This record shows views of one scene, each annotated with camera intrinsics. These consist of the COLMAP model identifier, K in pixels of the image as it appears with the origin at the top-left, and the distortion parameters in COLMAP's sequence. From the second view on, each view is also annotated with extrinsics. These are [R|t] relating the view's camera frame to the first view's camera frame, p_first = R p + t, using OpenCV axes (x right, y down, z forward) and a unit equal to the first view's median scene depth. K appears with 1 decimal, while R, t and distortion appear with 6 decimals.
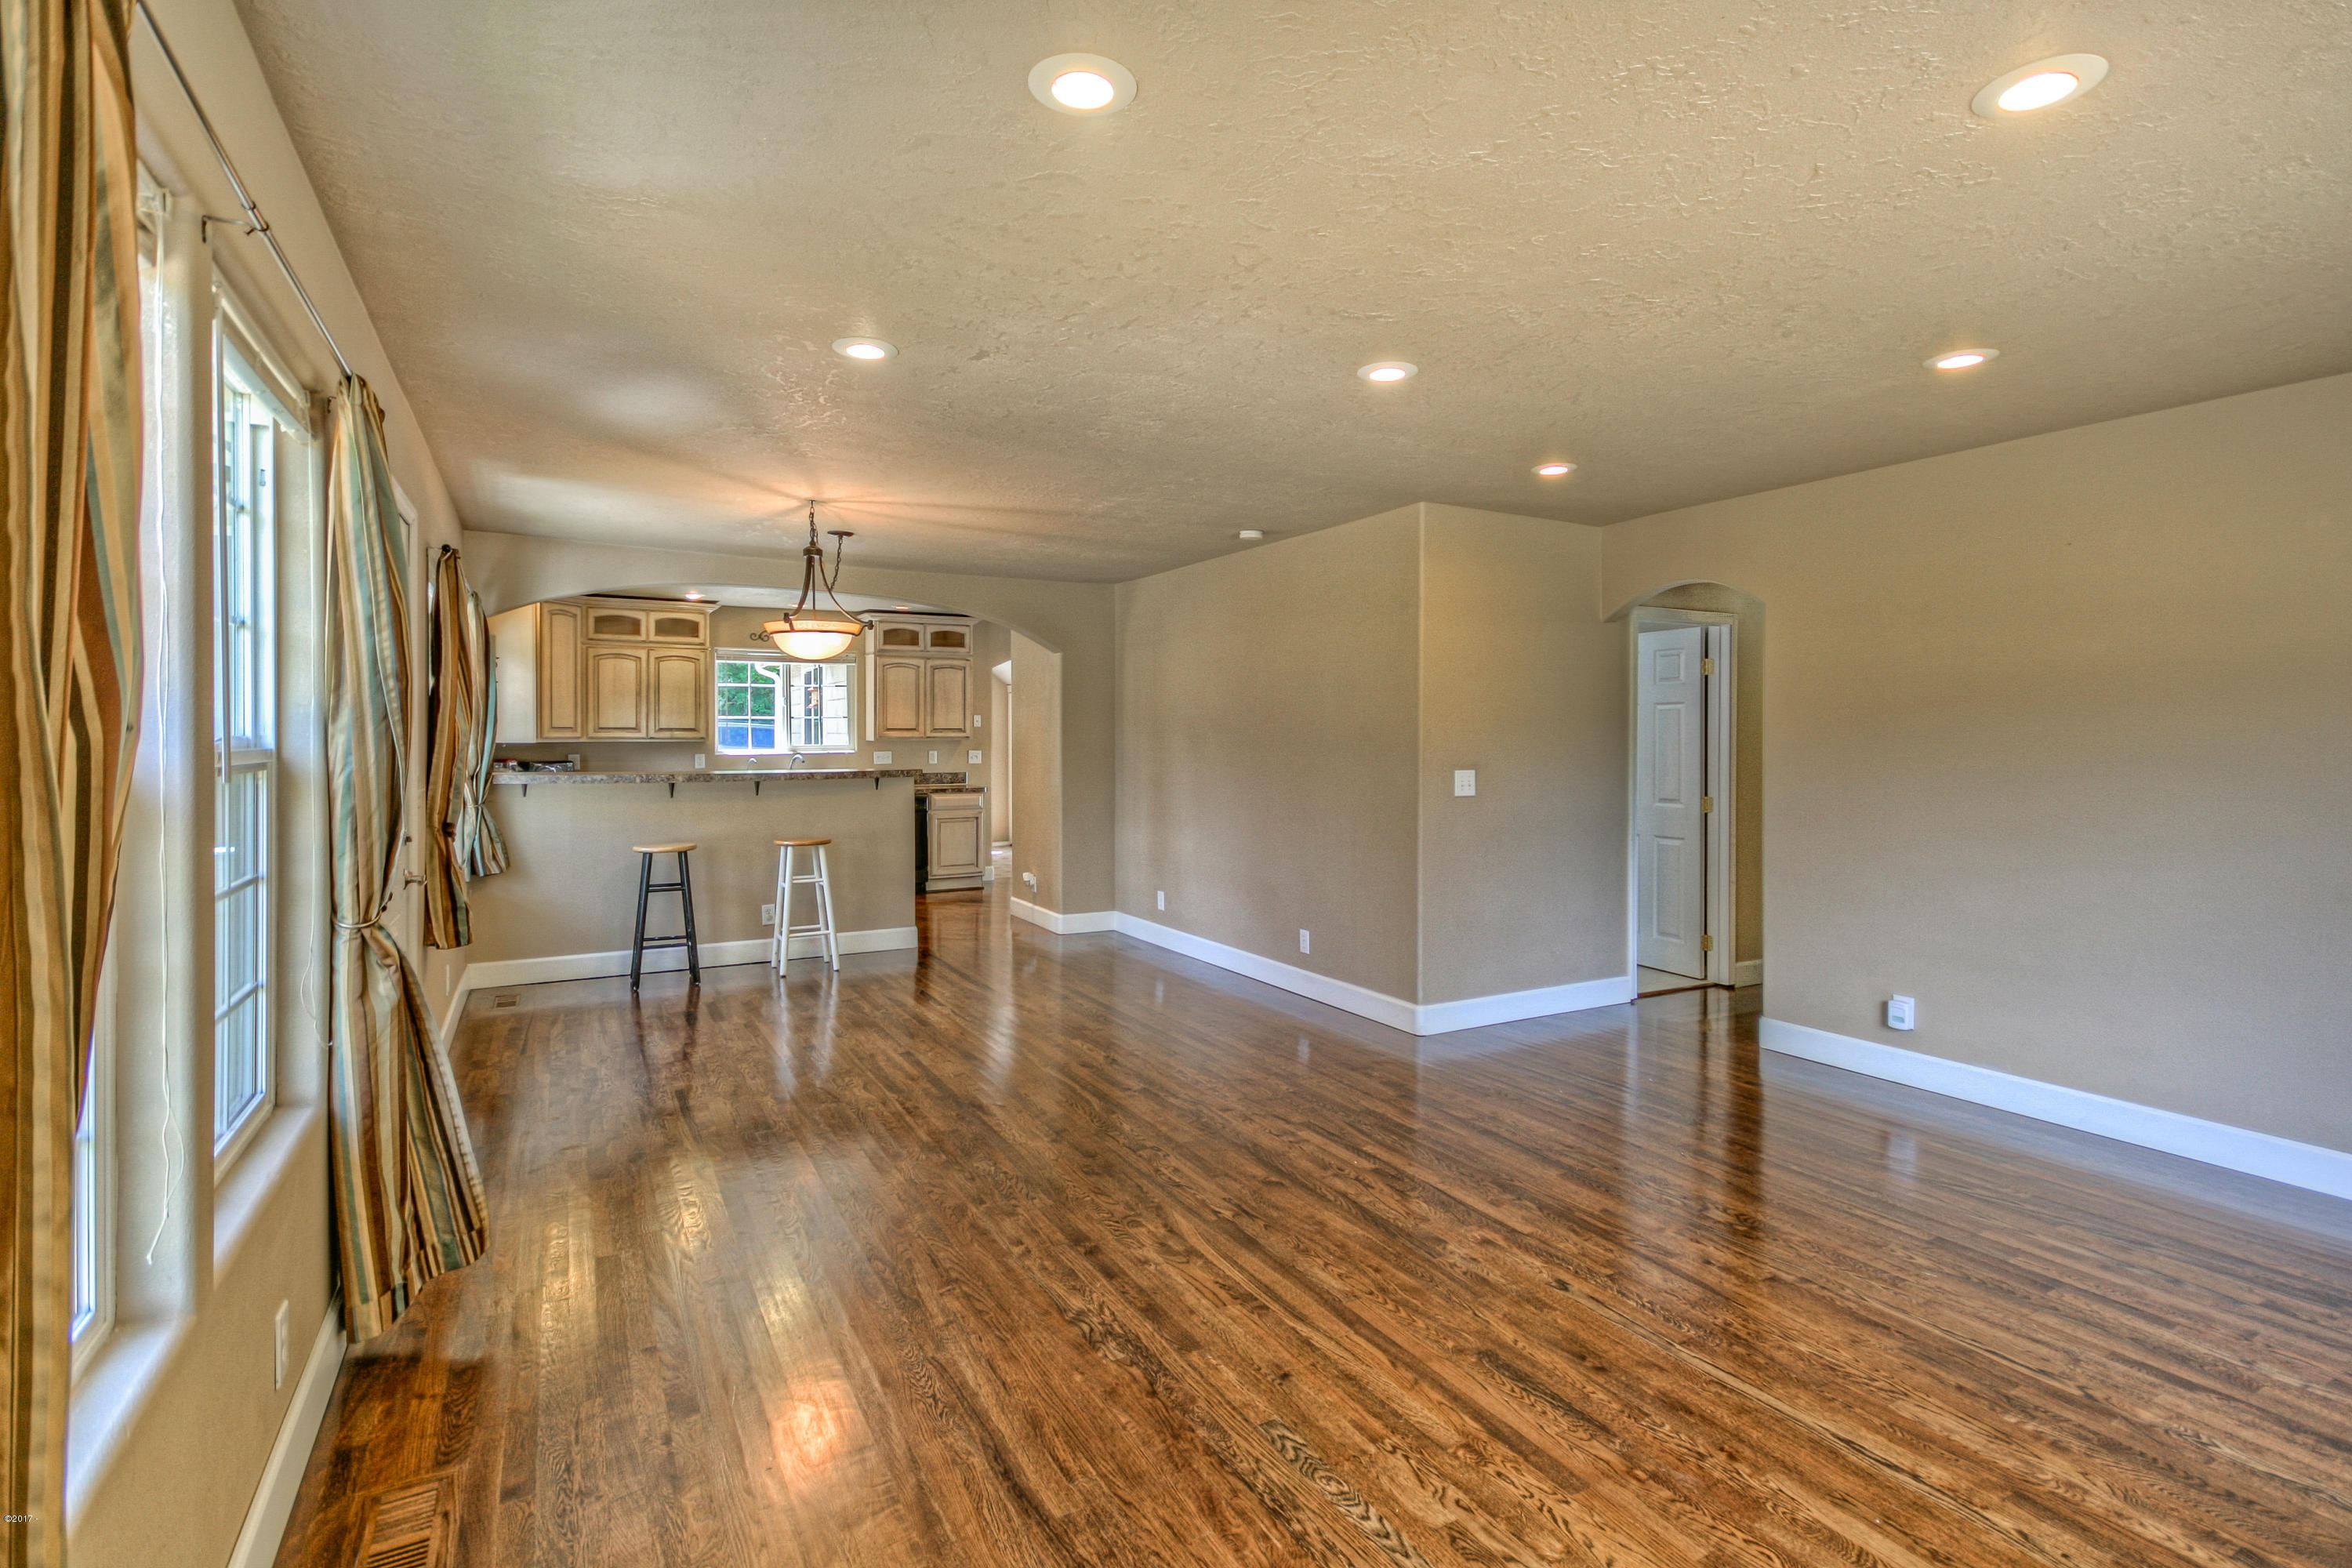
lens RADIAL K [[1089.3, 0, 1173.5], [0, 1089.3, 764.1], [0, 0, 1]] dist [0.017966, 0.001724]
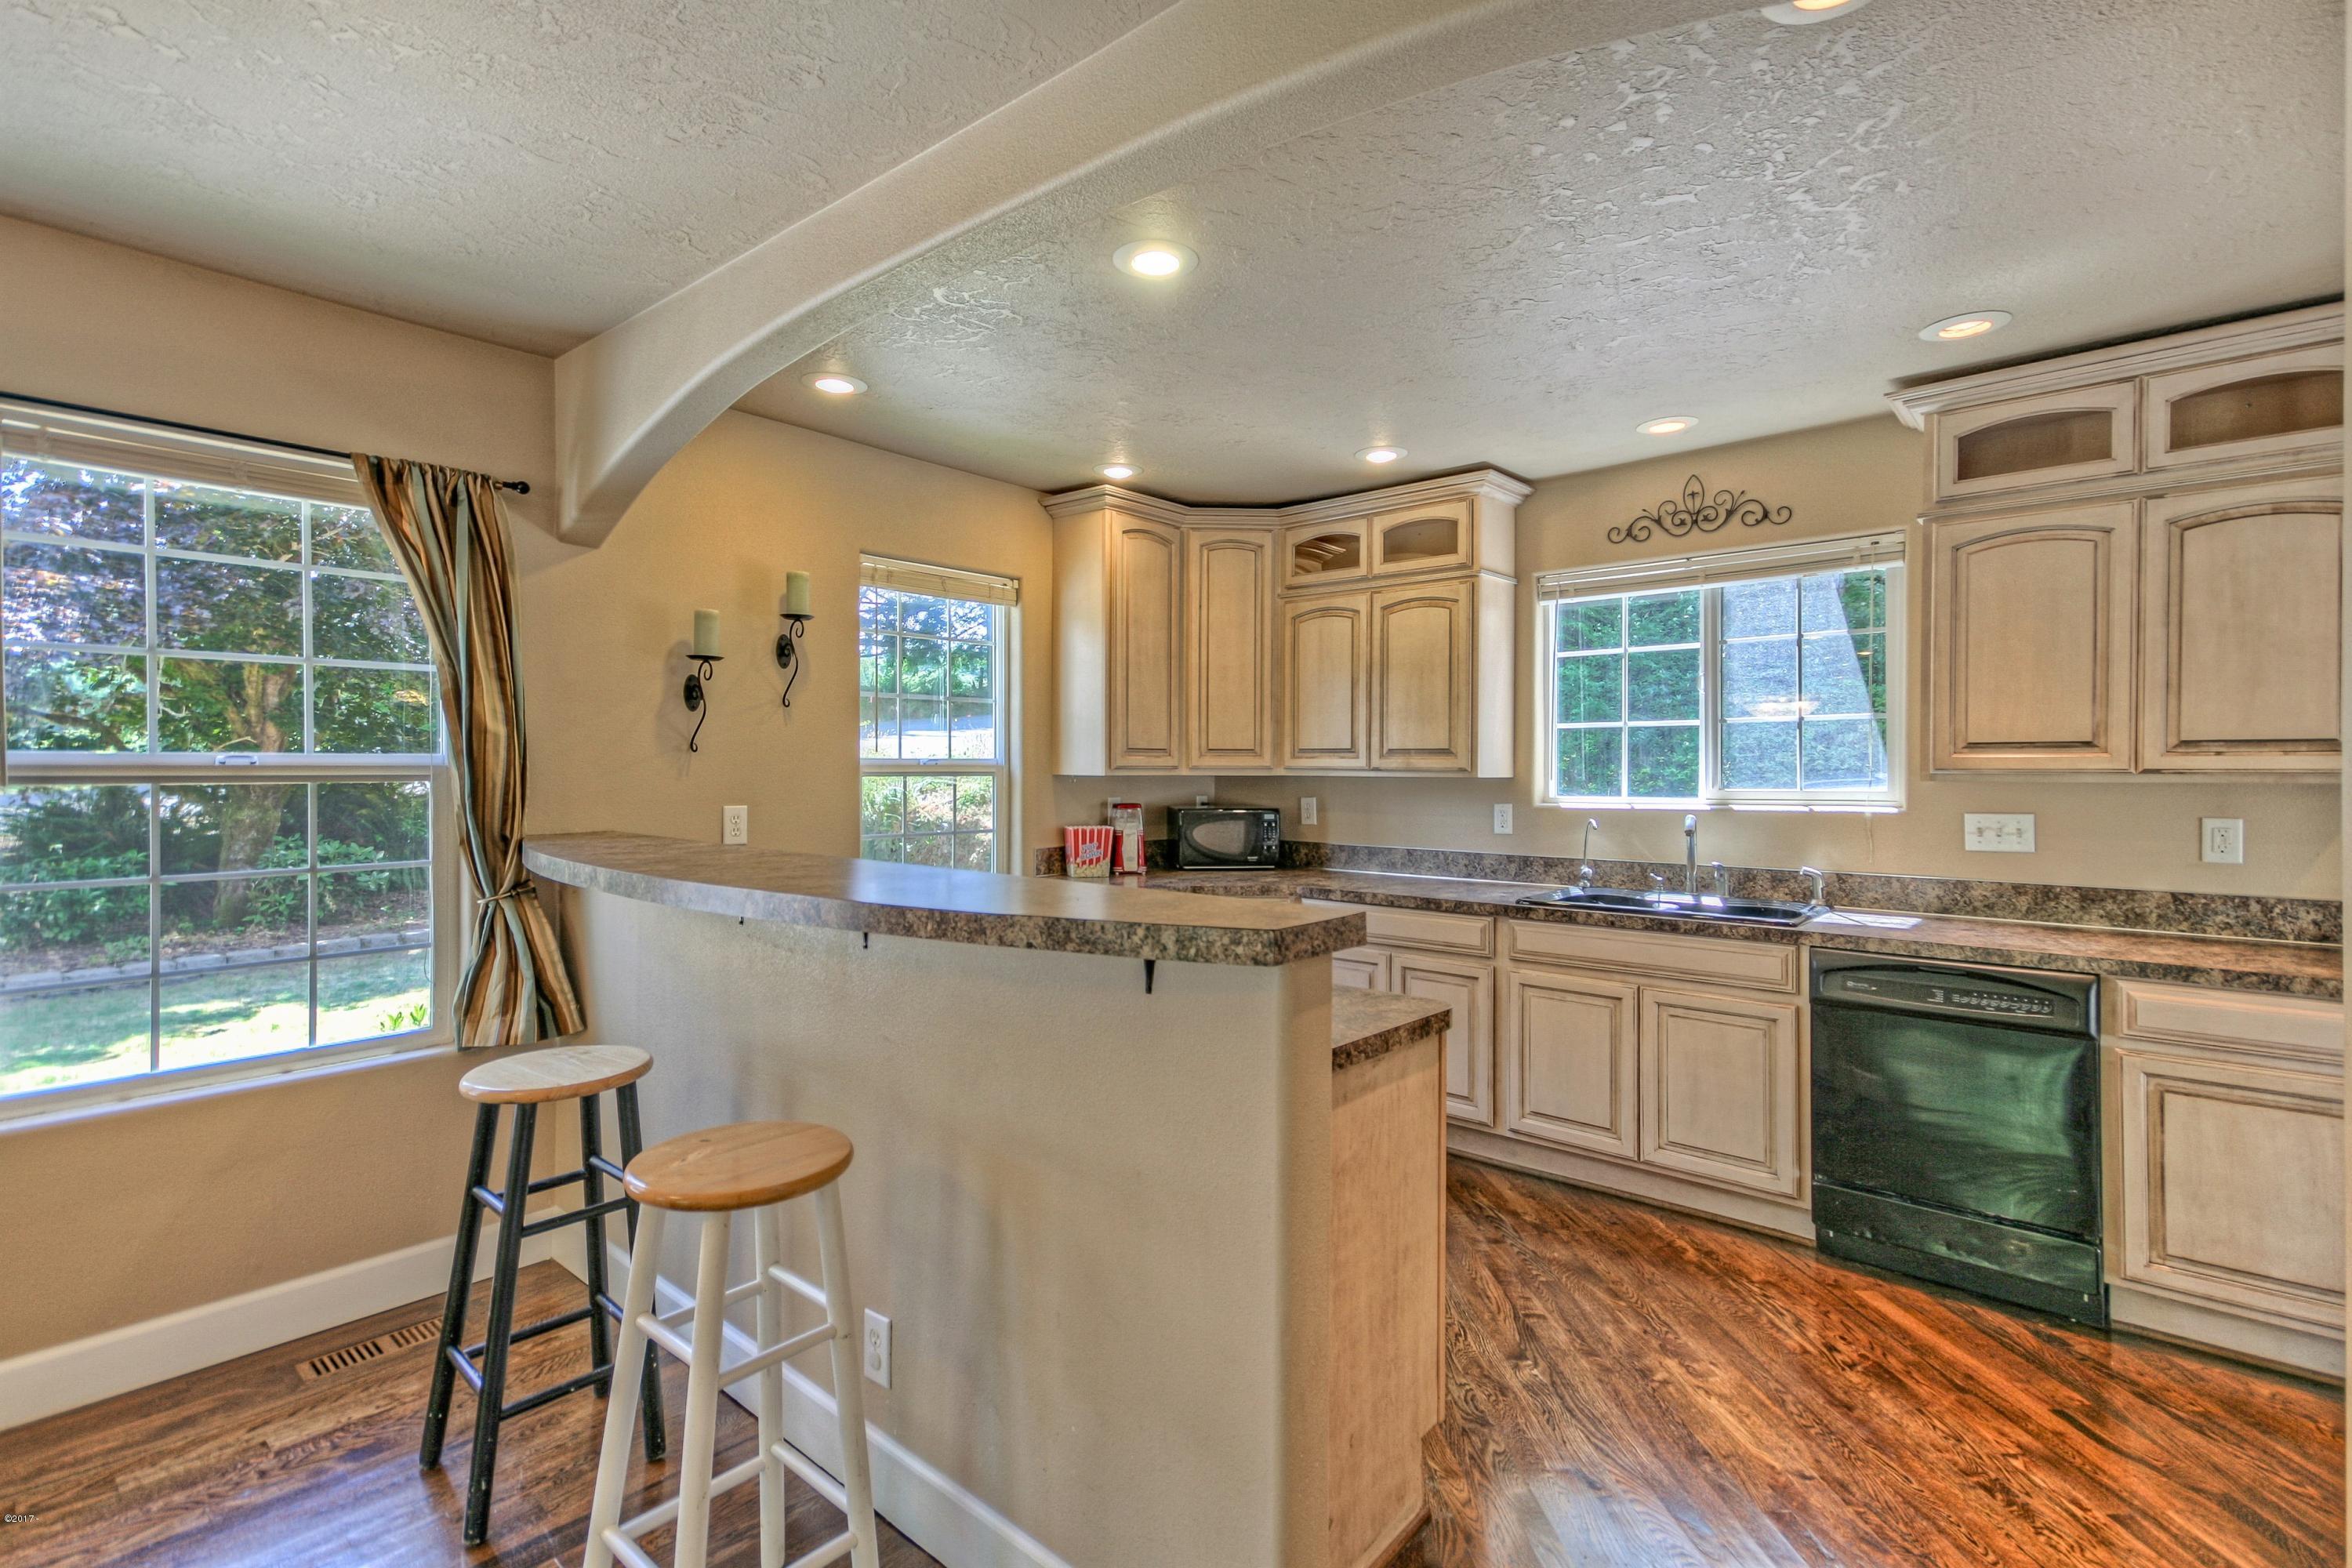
lens RADIAL K [[1089.3, 0, 1168.1], [0, 1089.3, 768.6], [0, 0, 1]] dist [0.017966, 0.001724]
pose [[0.321074, 0.008581, -0.947015, -0.036498], [-0.021897, 0.999759, 0.001635, -0.022152], [0.946801, 0.020212, 0.321185, 0.718394]]
